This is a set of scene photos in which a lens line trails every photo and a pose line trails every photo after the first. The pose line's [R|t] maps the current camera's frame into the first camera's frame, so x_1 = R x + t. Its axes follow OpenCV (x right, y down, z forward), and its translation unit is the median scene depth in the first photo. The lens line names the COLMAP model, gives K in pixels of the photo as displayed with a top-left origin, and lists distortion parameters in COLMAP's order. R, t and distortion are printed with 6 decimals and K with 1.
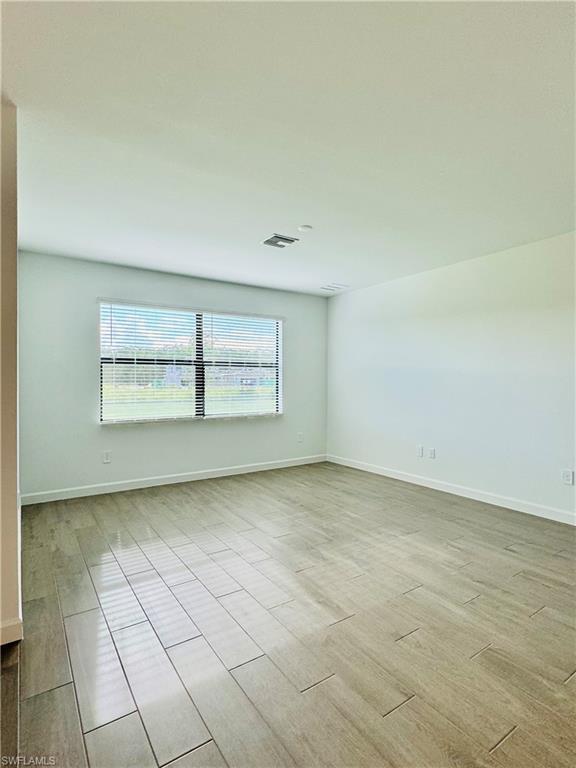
lens RADIAL K [[395.7, 0, 288.0], [0, 395.7, 384.0], [0, 0, 1]] dist [-0.002770, 0.001098]
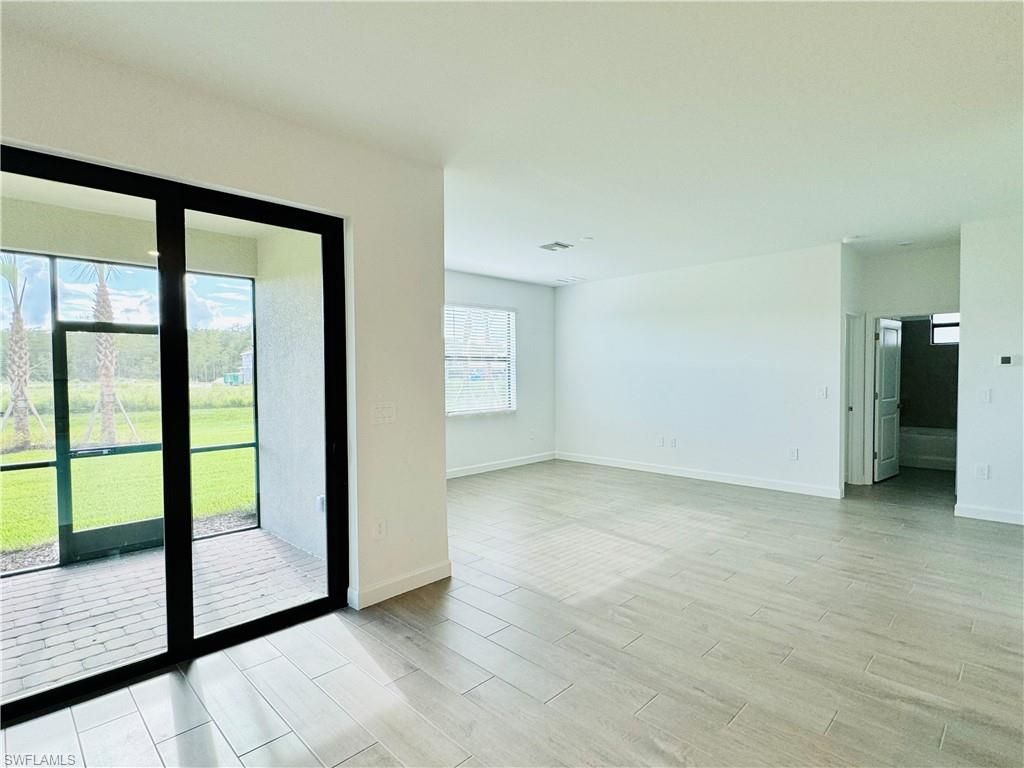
lens RADIAL K [[527.6, 0, 513.4], [0, 527.6, 385.7], [0, 0, 1]] dist [-0.002770, 0.001098]
pose [[0.981616, -0.014232, 0.190334, -0.283511], [0.010898, 0.999768, 0.018553, -0.007440], [-0.190554, -0.016138, 0.981544, -0.269969]]
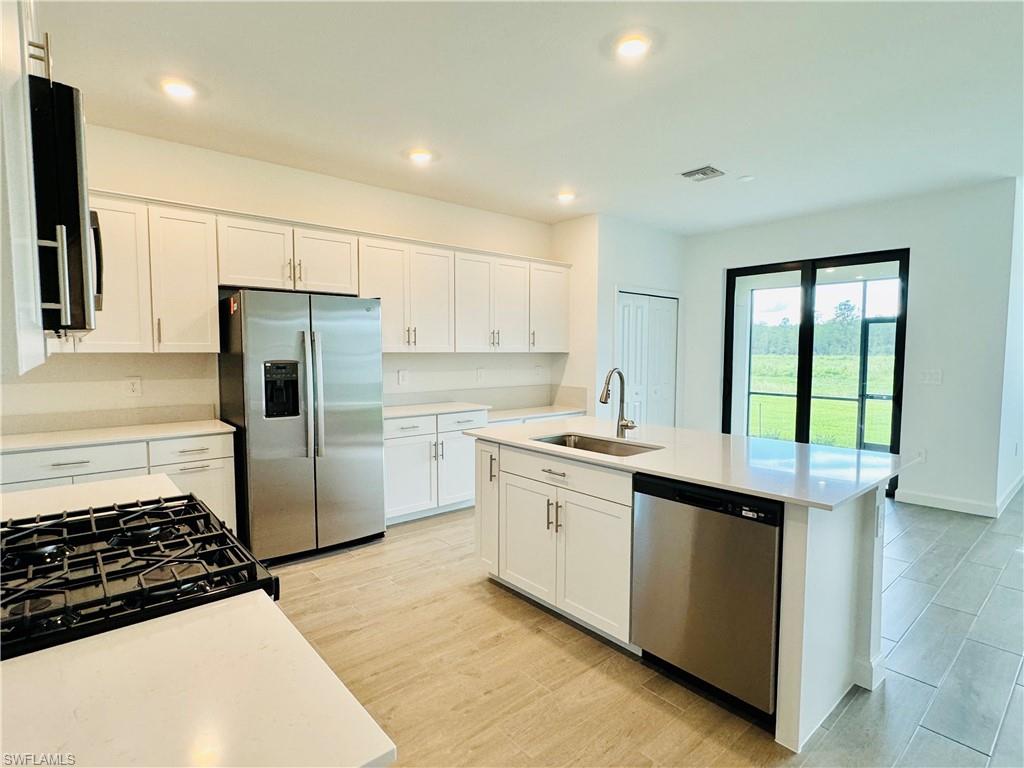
lens RADIAL K [[527.6, 0, 513.4], [0, 527.6, 385.7], [0, 0, 1]] dist [-0.002770, 0.001098]
pose [[0.120219, 0.063858, -0.990691, 0.411236], [-0.008250, 0.997959, 0.063326, -0.001576], [0.992713, 0.000561, 0.120501, -0.422821]]
